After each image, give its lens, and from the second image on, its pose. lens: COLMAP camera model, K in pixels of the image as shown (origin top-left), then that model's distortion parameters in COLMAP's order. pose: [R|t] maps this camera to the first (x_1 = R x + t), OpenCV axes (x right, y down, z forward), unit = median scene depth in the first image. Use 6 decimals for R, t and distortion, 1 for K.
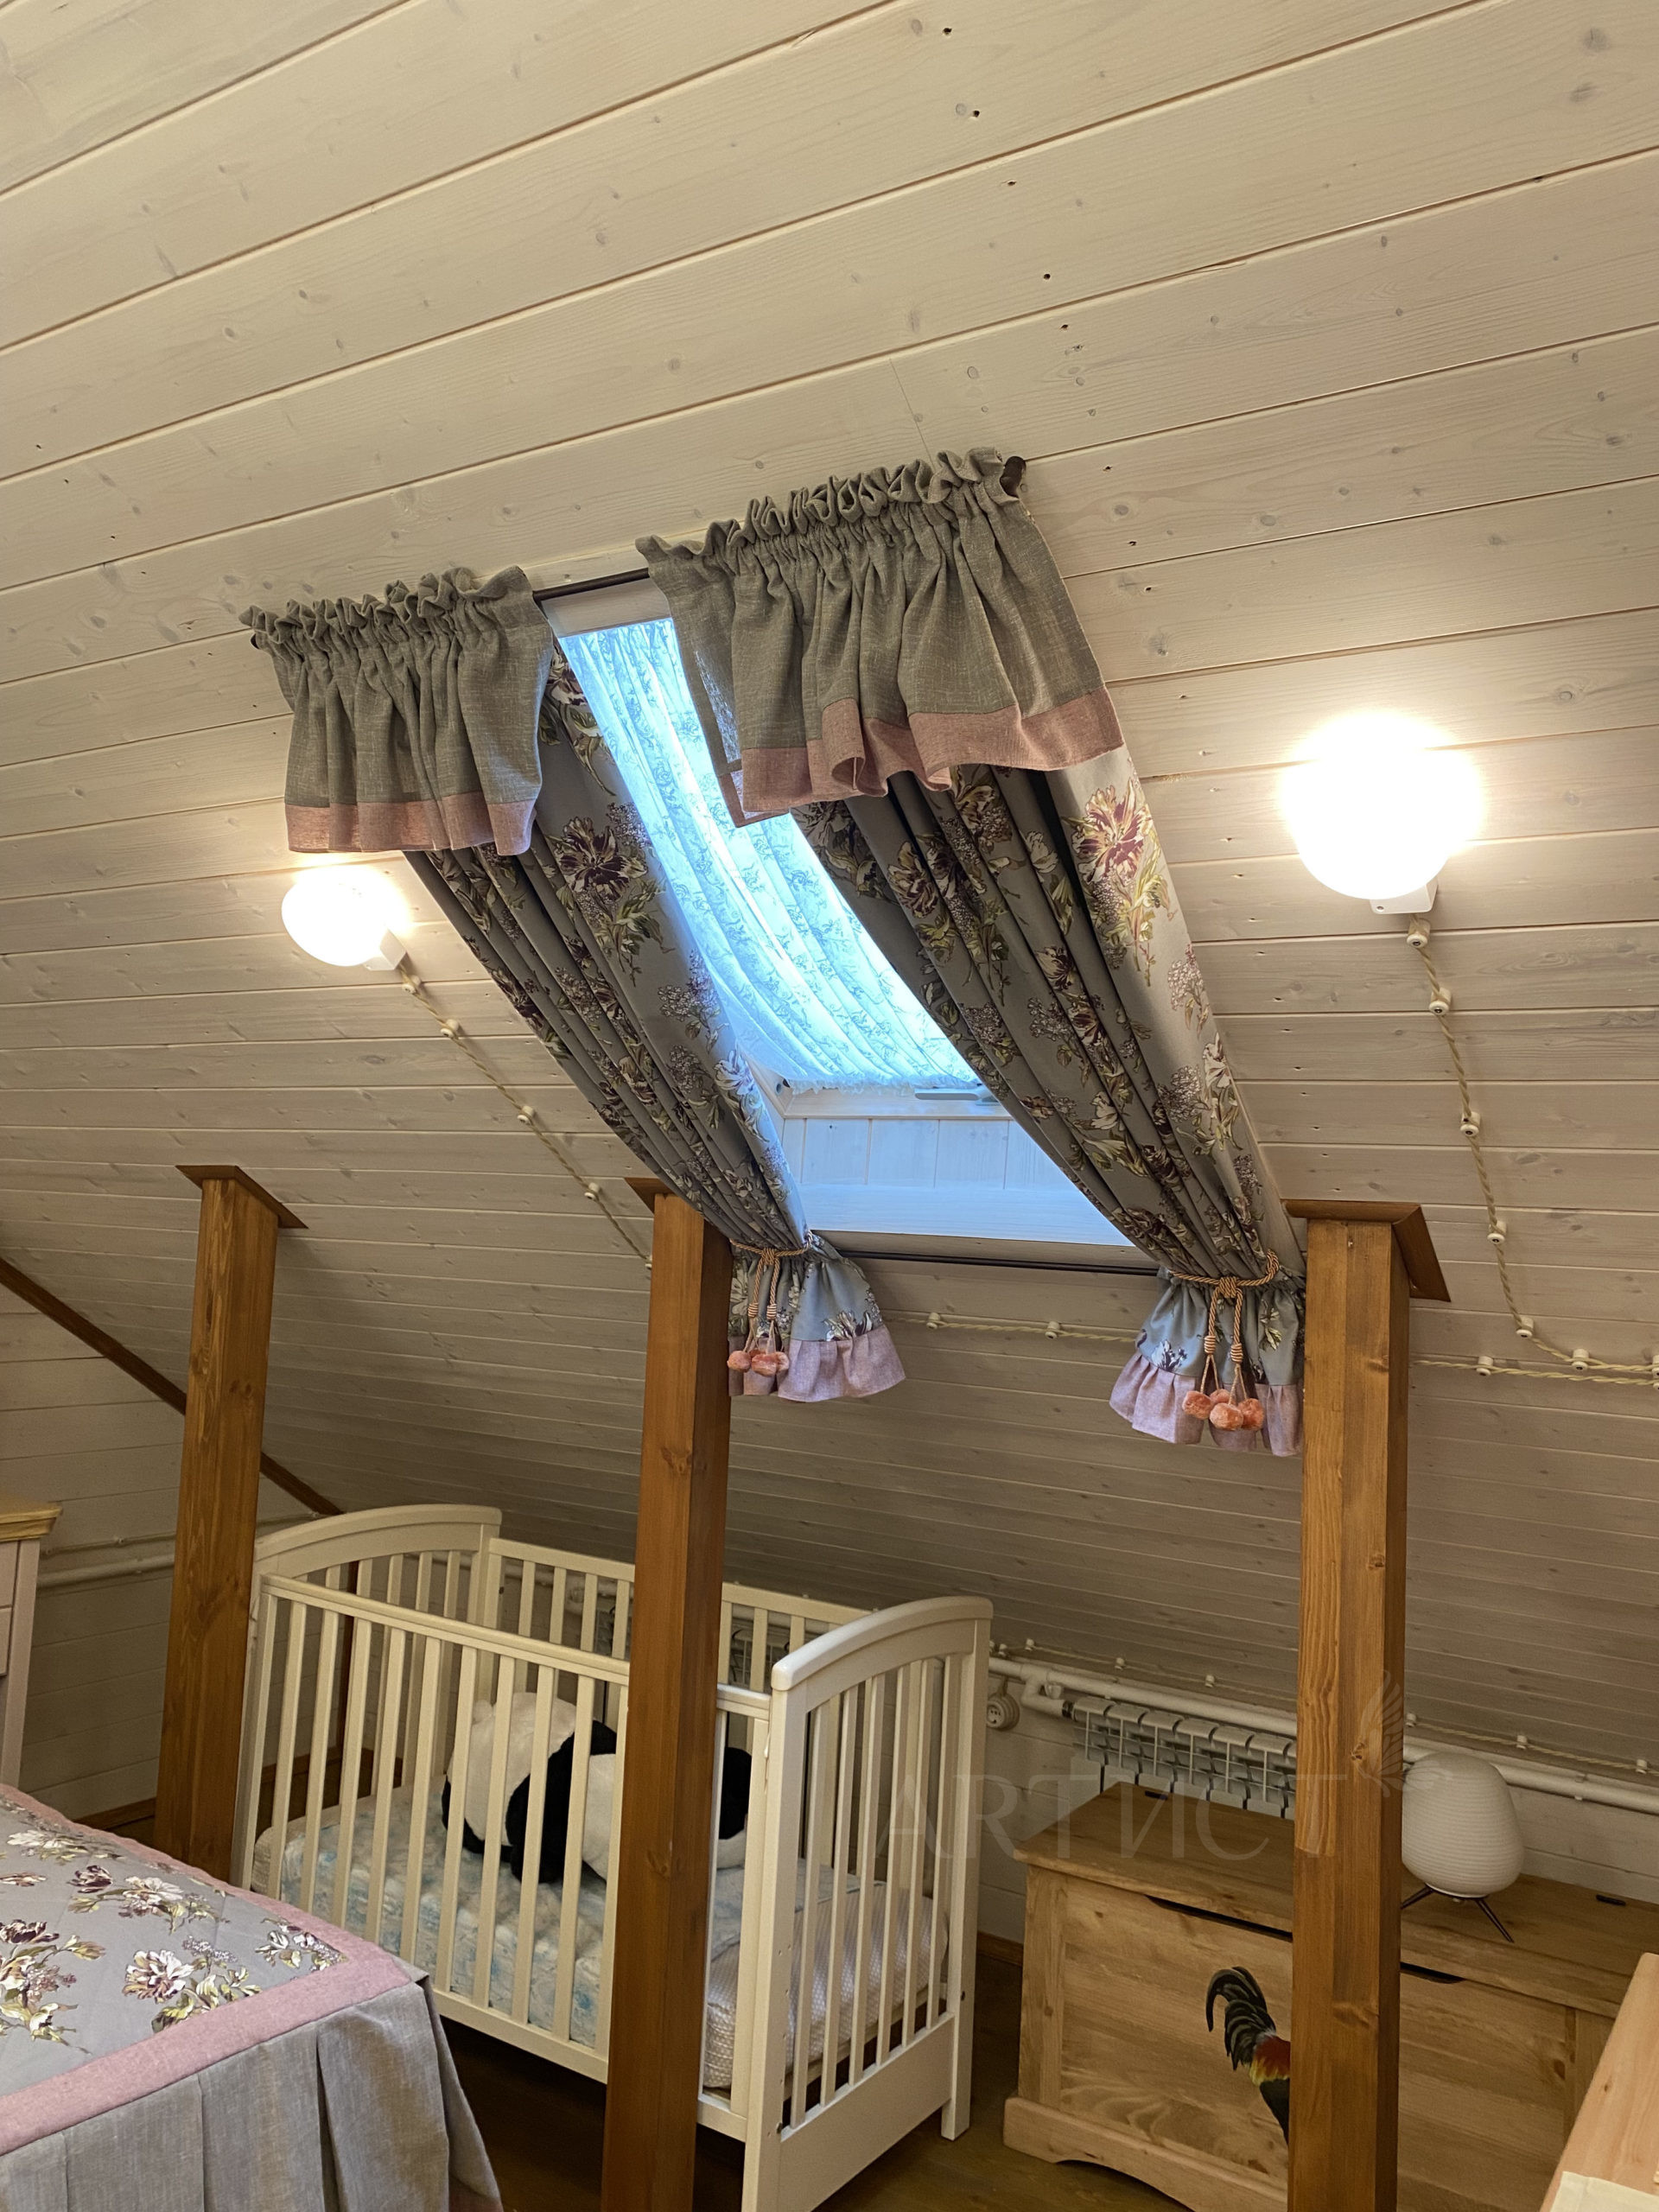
lens RADIAL K [[1664.8, 0, 829.5], [0, 1664.8, 1106.0], [0, 0, 1]] dist [0.073937, -0.117938]
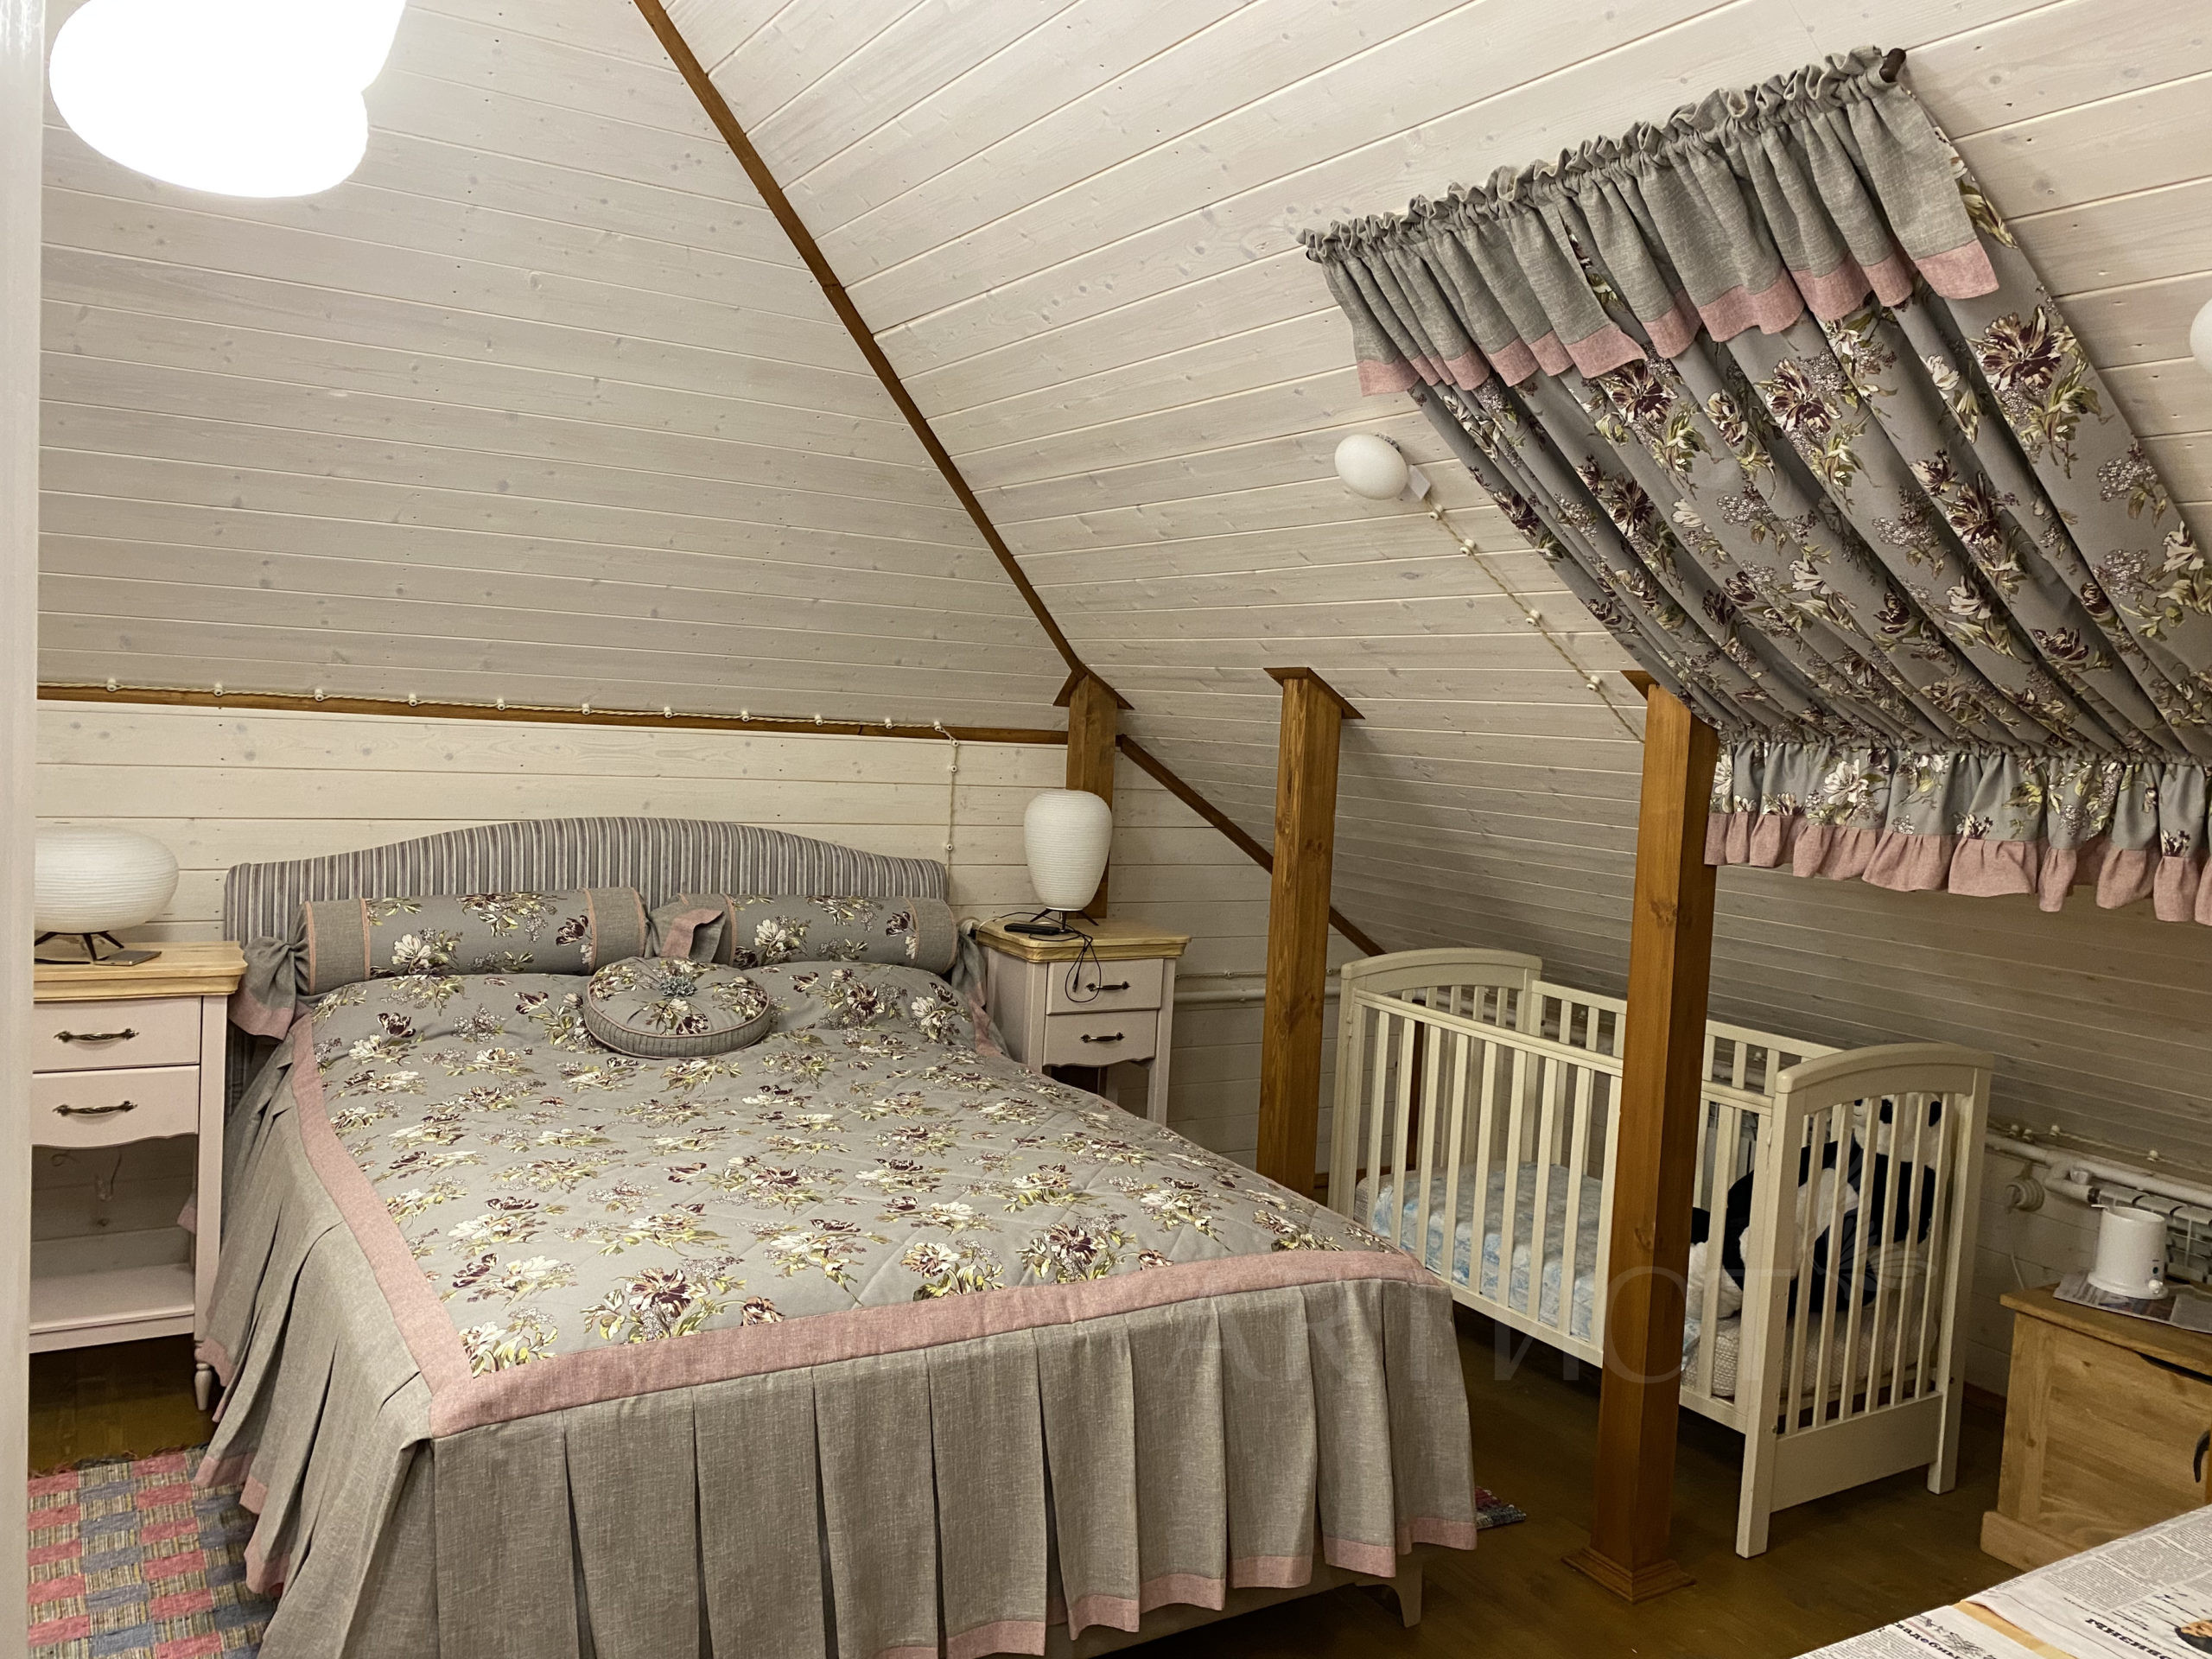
lens RADIAL K [[1685.6, 0, 1106.0], [0, 1685.6, 829.5], [0, 0, 1]] dist [0.071918, -0.109390]
pose [[0.891232, 0.031601, -0.452446, 0.086006], [0.024222, 0.992830, 0.117057, 0.005918], [0.452901, -0.115284, 0.884076, -0.193591]]
